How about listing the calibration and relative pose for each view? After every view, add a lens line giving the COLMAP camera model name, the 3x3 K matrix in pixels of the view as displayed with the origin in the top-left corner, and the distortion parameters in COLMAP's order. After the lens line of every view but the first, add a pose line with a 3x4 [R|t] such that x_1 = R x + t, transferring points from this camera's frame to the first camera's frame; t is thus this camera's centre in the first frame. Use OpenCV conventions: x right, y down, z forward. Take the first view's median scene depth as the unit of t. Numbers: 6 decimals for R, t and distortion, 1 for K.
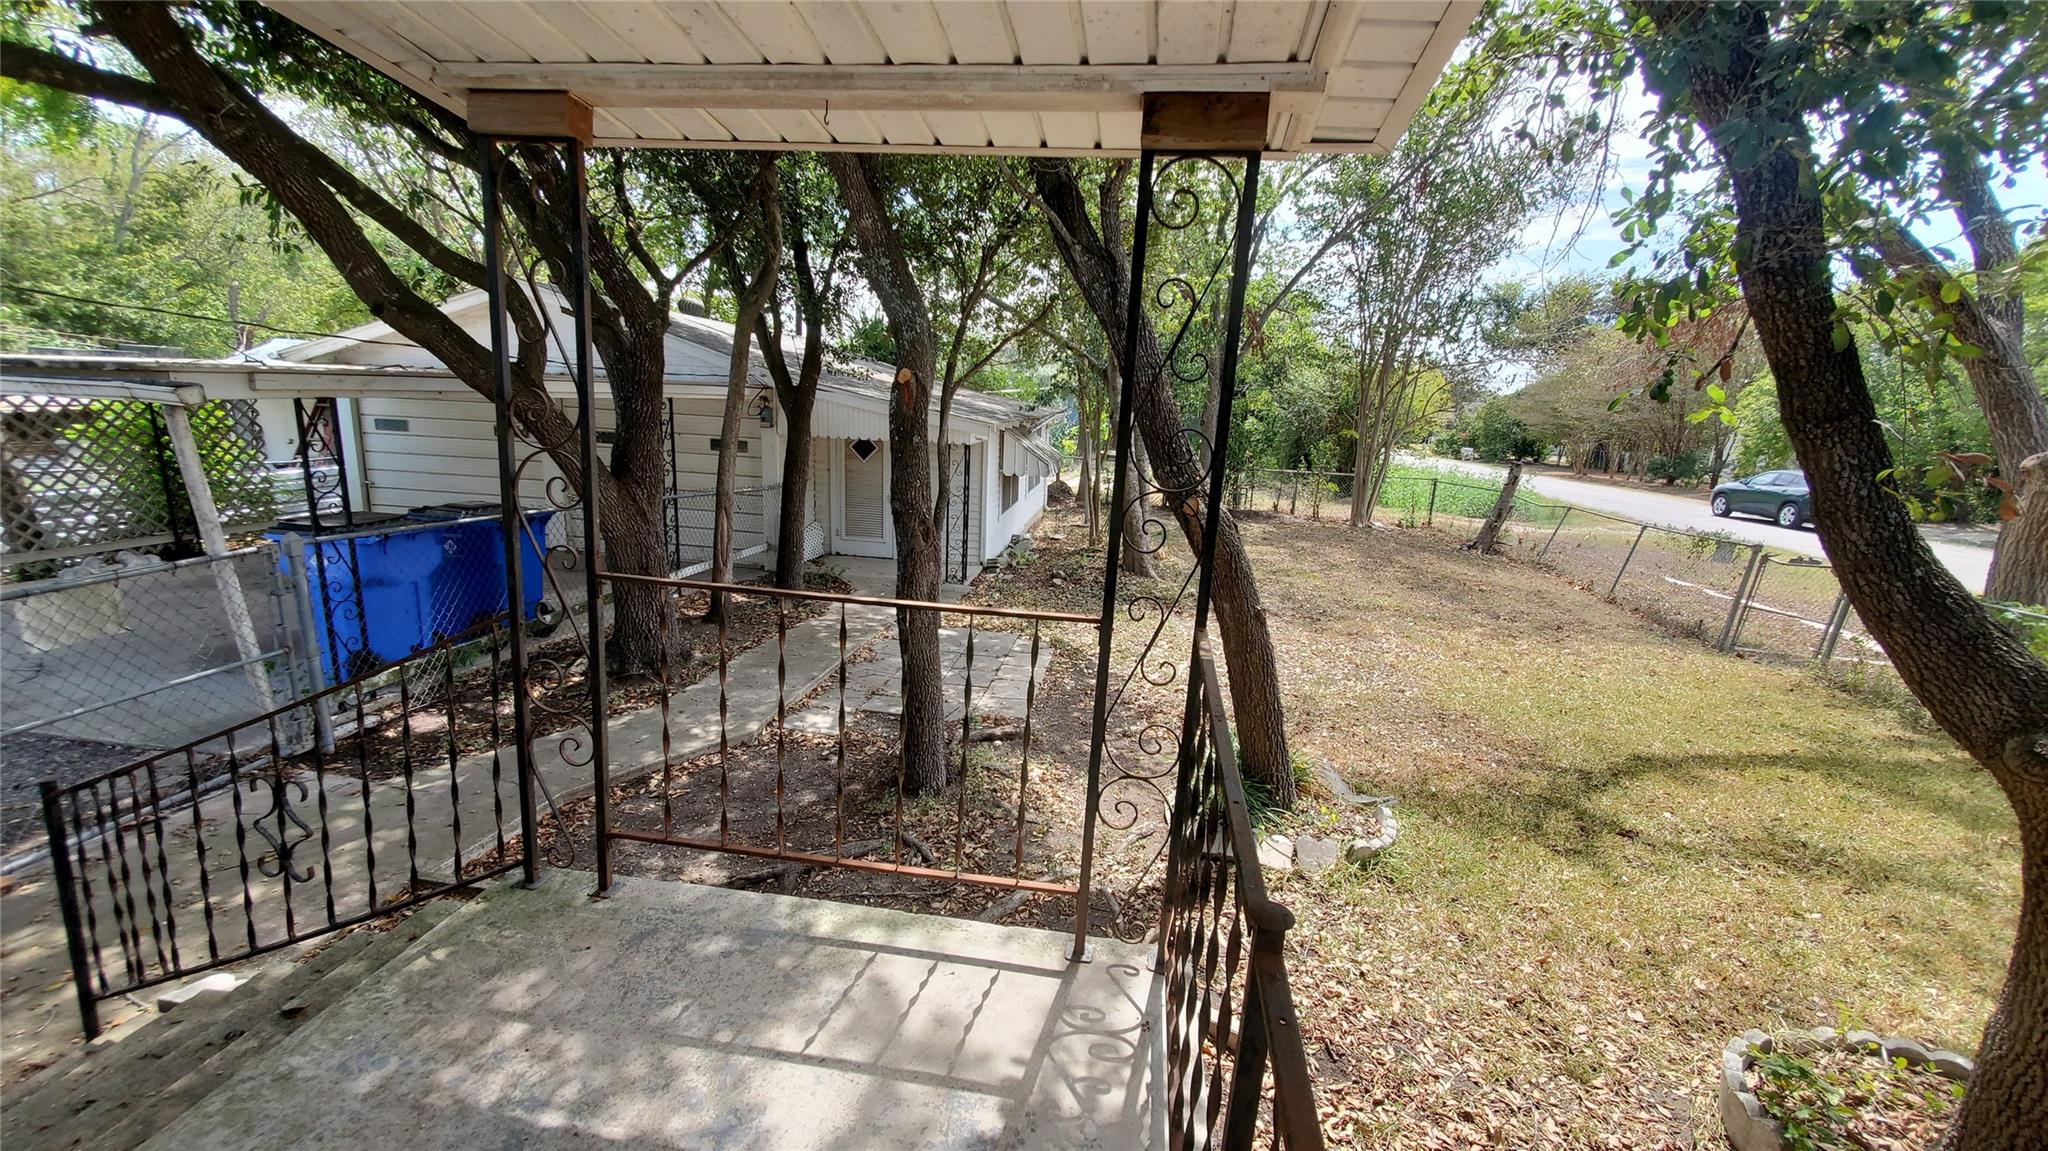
lens RADIAL K [[816.4, 0, 1072.4], [0, 816.4, 569.2], [0, 0, 1]] dist [0.002666, 0.000085]
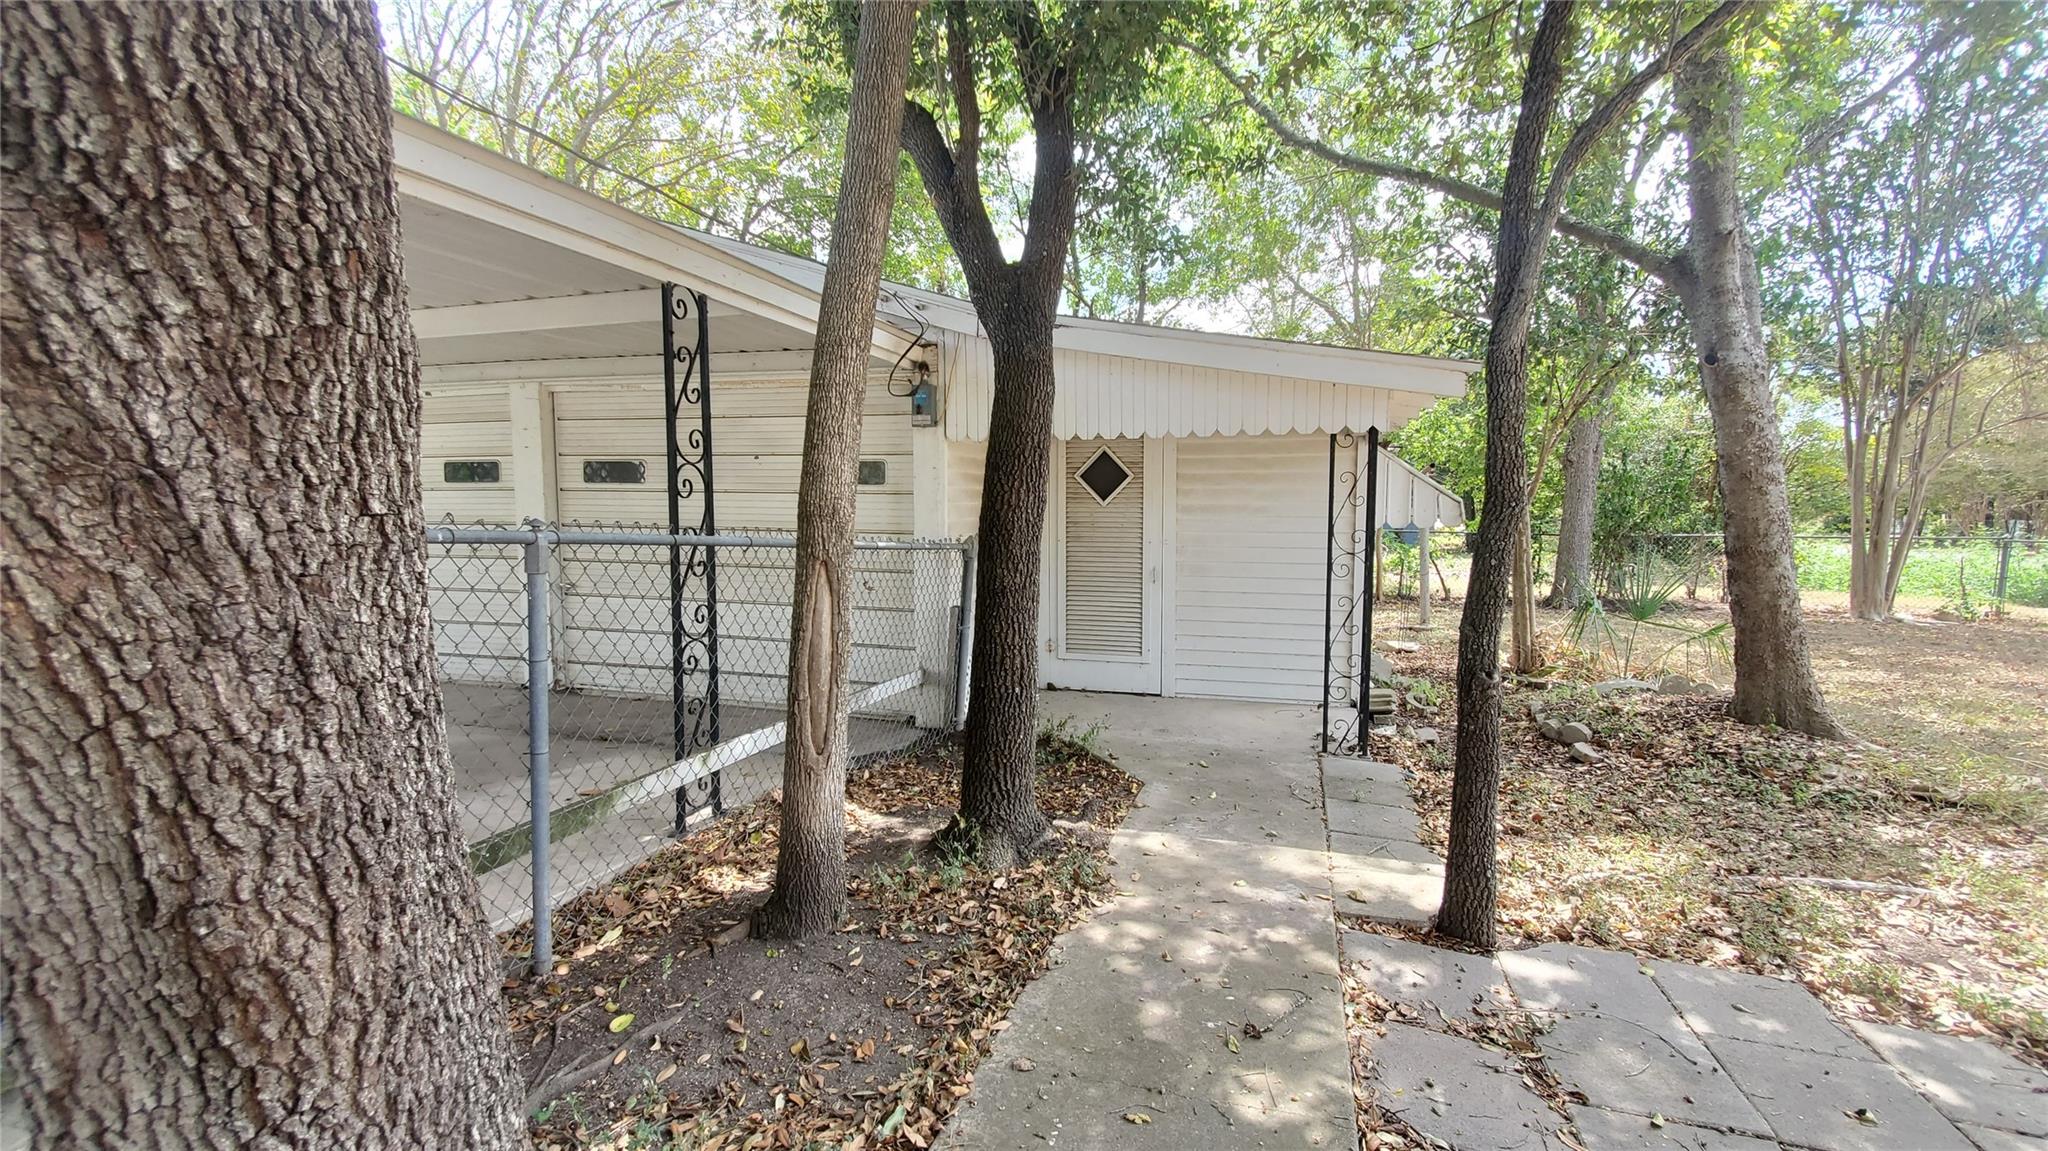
lens RADIAL K [[816.4, 0, 1078.5], [0, 816.4, 578.8], [0, 0, 1]] dist [0.002666, 0.000085]
pose [[0.991439, -0.031276, -0.126770, -0.266839], [0.014832, 0.991580, -0.128643, -0.025734], [0.129726, 0.125662, 0.983555, 0.649496]]
